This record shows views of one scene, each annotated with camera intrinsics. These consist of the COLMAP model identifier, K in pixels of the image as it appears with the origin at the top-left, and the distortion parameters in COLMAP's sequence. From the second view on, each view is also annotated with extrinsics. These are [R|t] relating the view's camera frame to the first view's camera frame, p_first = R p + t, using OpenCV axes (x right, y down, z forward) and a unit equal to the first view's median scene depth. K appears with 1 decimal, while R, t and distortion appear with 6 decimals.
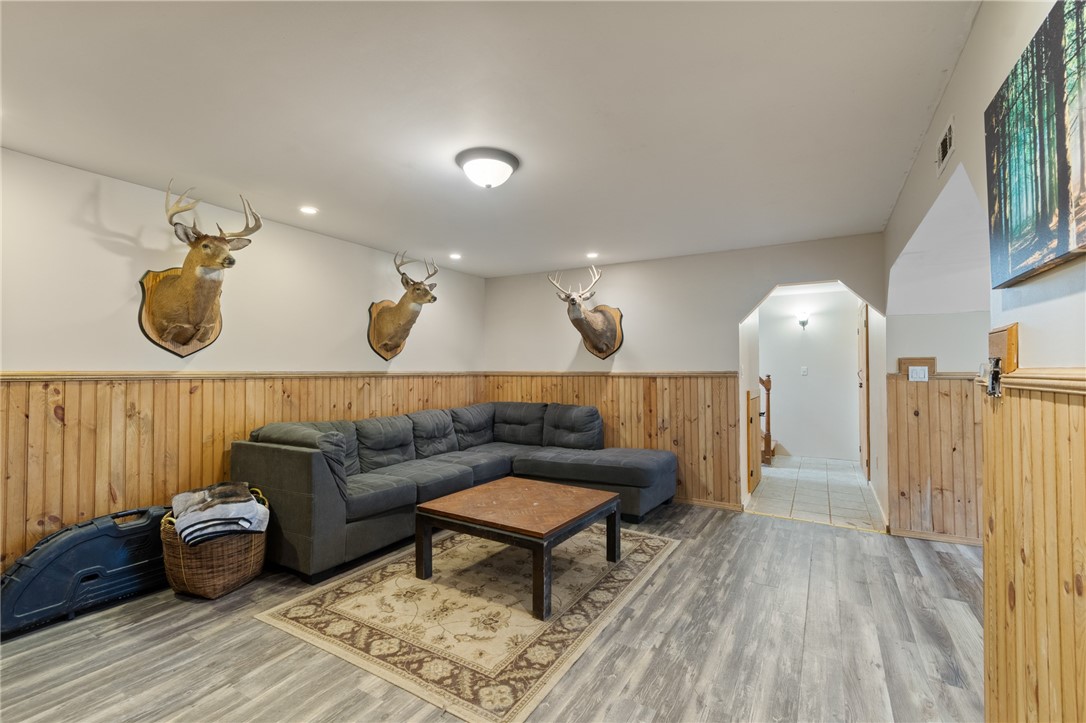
lens RADIAL K [[478.9, 0, 548.6], [0, 478.9, 363.9], [0, 0, 1]] dist [0.001648, -0.000291]
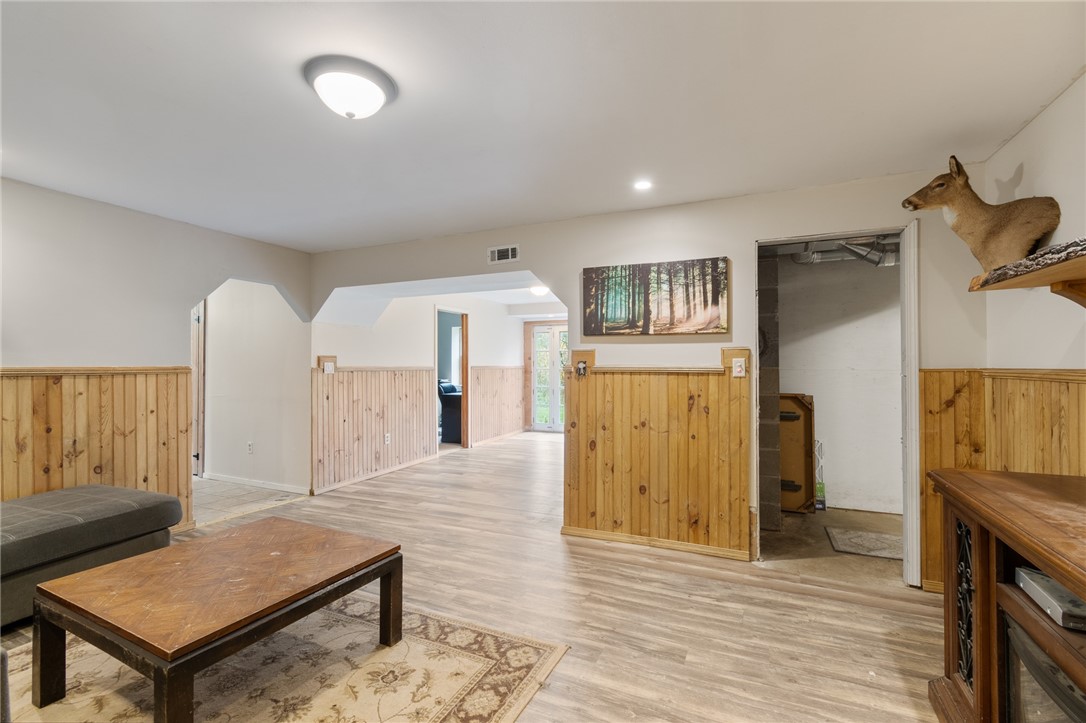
lens RADIAL K [[478.9, 0, 550.3], [0, 478.9, 361.5], [0, 0, 1]] dist [0.001648, -0.000291]
pose [[-0.117149, 0.007875, 0.993083, -0.645699], [-0.013456, 0.999864, -0.009516, 0.007230], [-0.993023, -0.014478, -0.117027, 0.561674]]
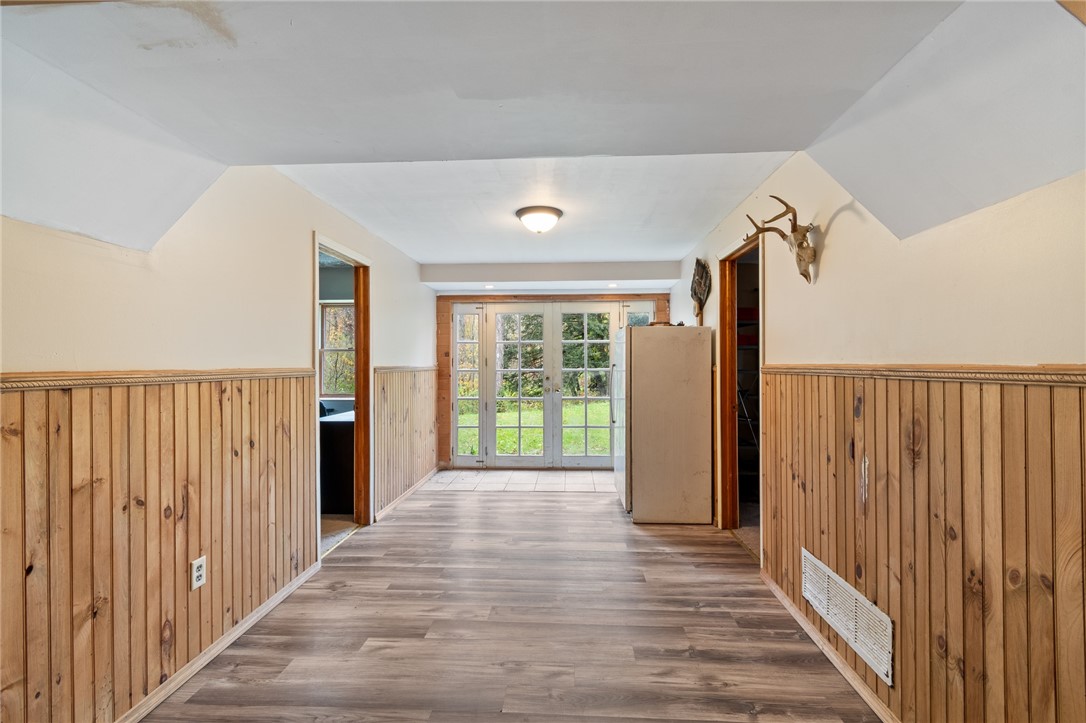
lens RADIAL K [[478.9, 0, 542.5], [0, 478.9, 357.9], [0, 0, 1]] dist [0.001648, -0.000291]
pose [[-0.448720, 0.012980, 0.893578, 0.305044], [-0.008860, 0.999781, -0.018972, 0.008799], [-0.893629, -0.016431, -0.448507, 0.804181]]
